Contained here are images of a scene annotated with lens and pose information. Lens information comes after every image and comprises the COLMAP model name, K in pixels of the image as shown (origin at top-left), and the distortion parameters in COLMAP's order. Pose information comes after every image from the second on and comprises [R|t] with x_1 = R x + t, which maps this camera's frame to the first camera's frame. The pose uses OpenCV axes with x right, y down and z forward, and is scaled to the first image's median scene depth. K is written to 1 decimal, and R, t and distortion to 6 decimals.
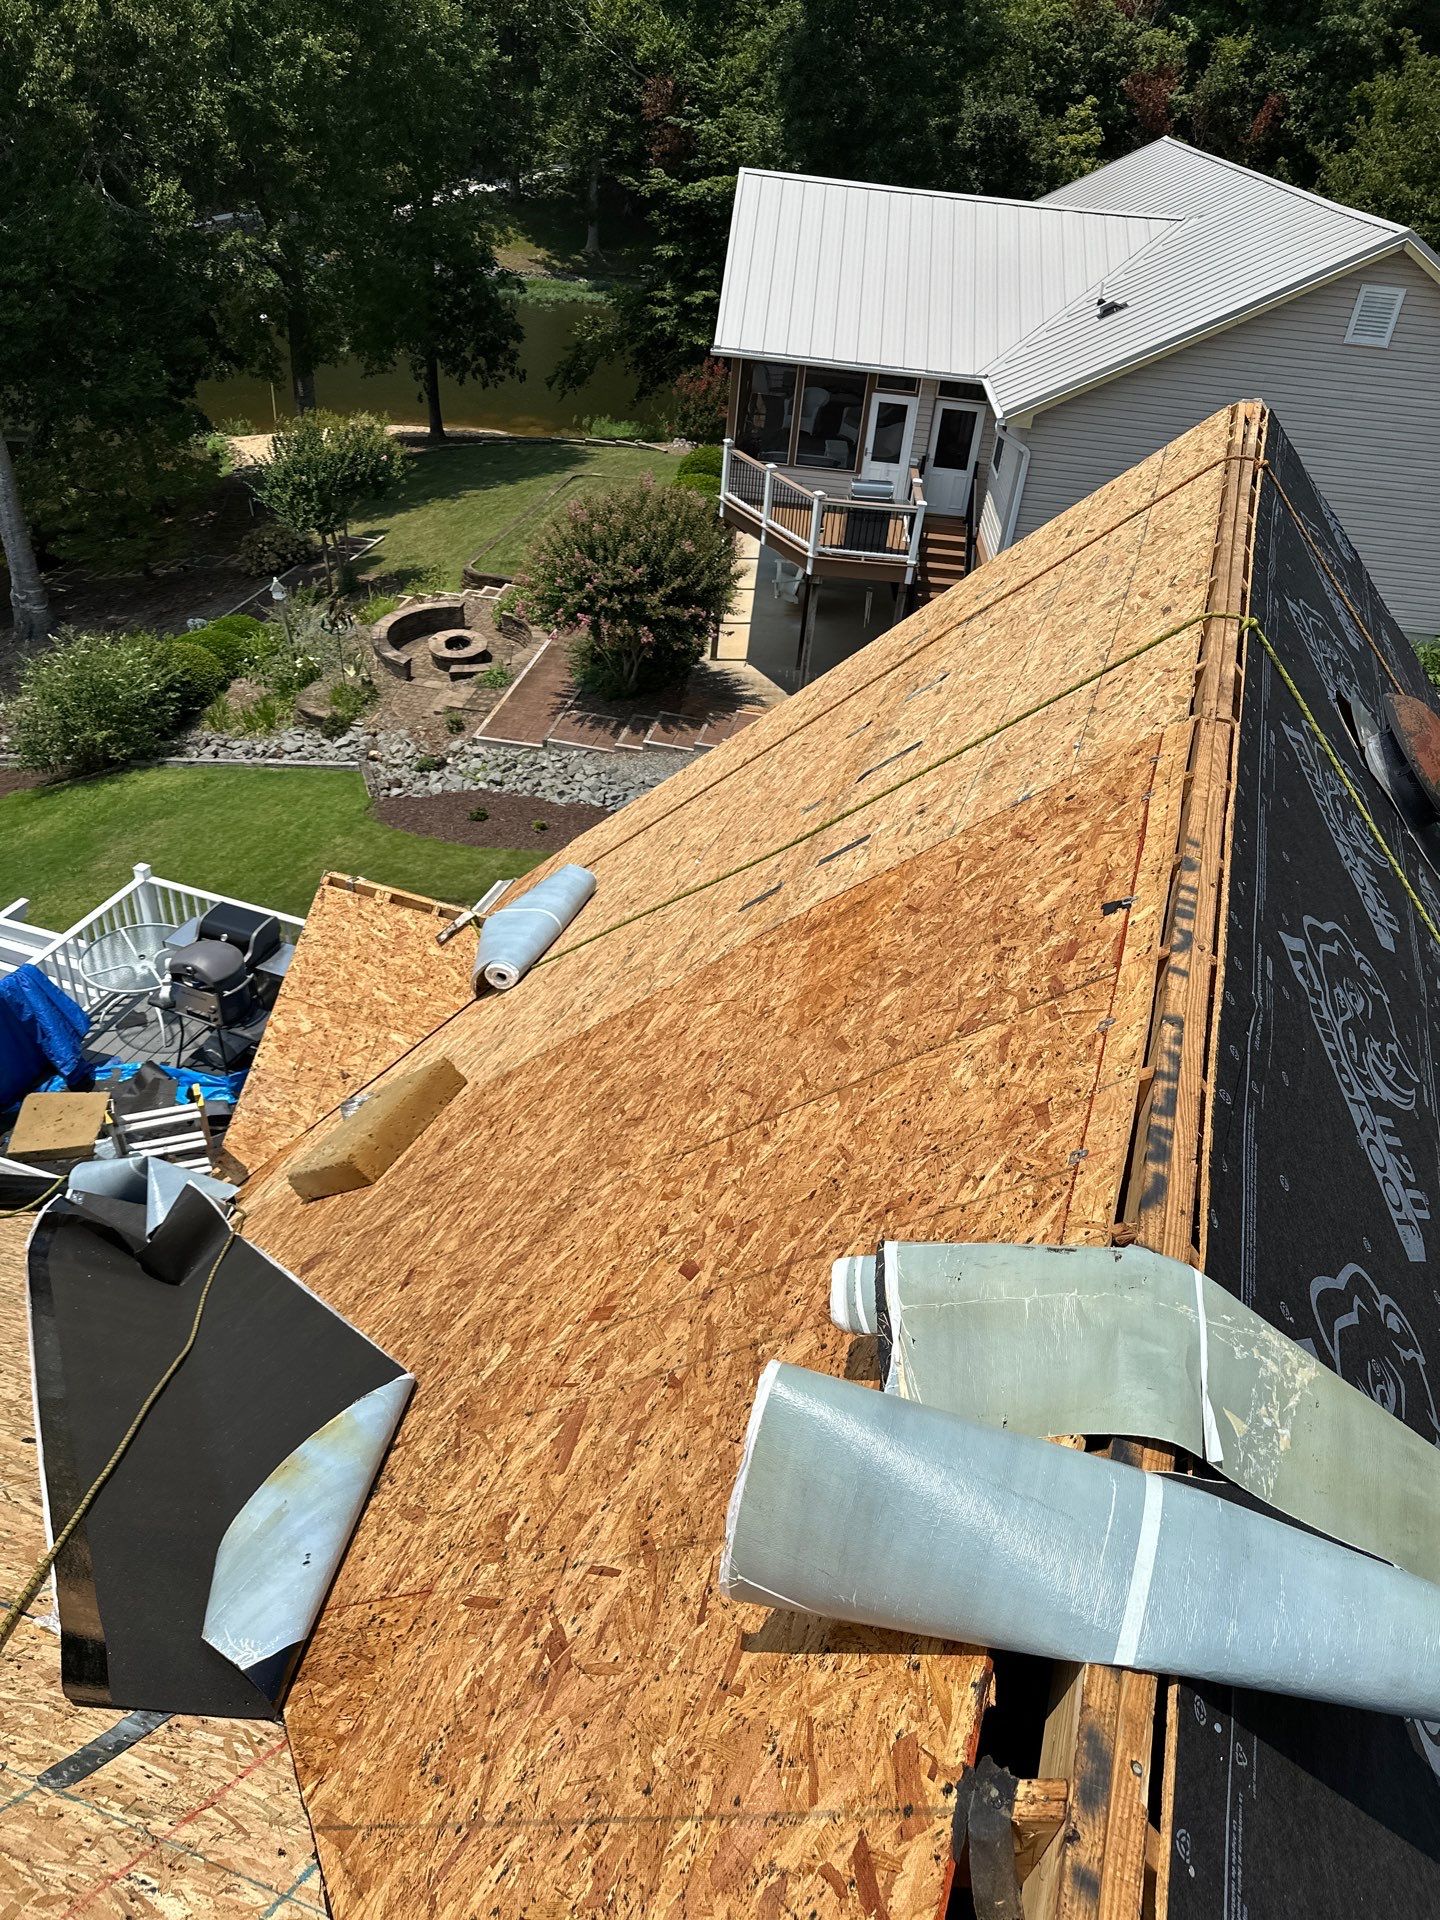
lens RADIAL K [[1313.8, 0, 720.5], [0, 1313.8, 960.1], [0, 0, 1]] dist [-0.000156, -0.010872]
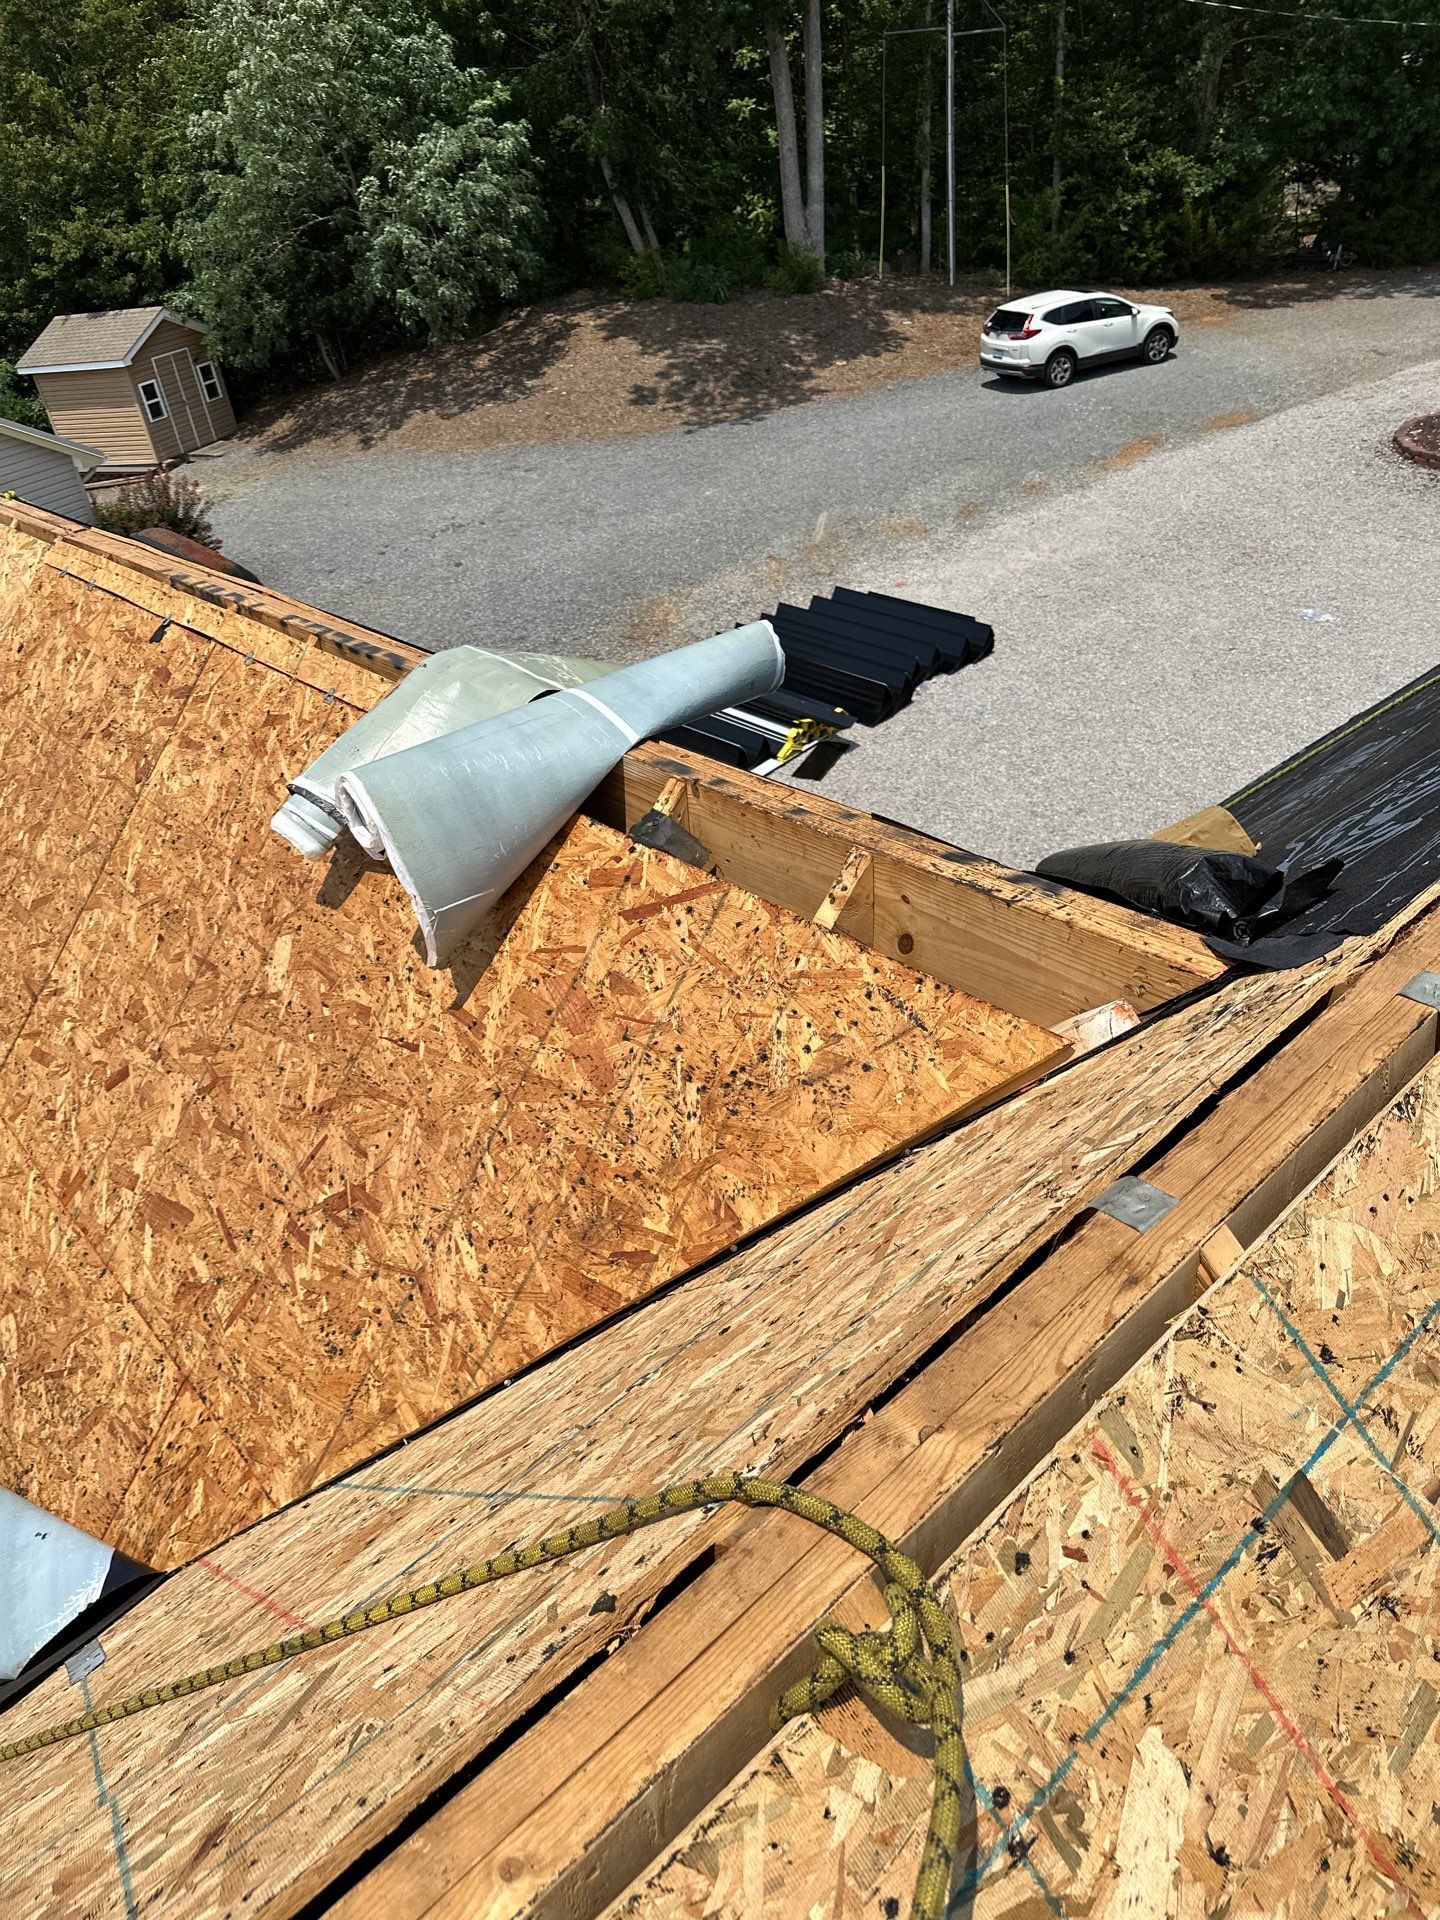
lens RADIAL K [[1313.8, 0, 720.5], [0, 1313.8, 960.1], [0, 0, 1]] dist [-0.000156, -0.010872]
pose [[0.461486, -0.596479, 0.656691, -0.432952], [0.621056, 0.745802, 0.240976, 0.217252], [-0.633499, 0.296635, 0.714624, -0.053877]]
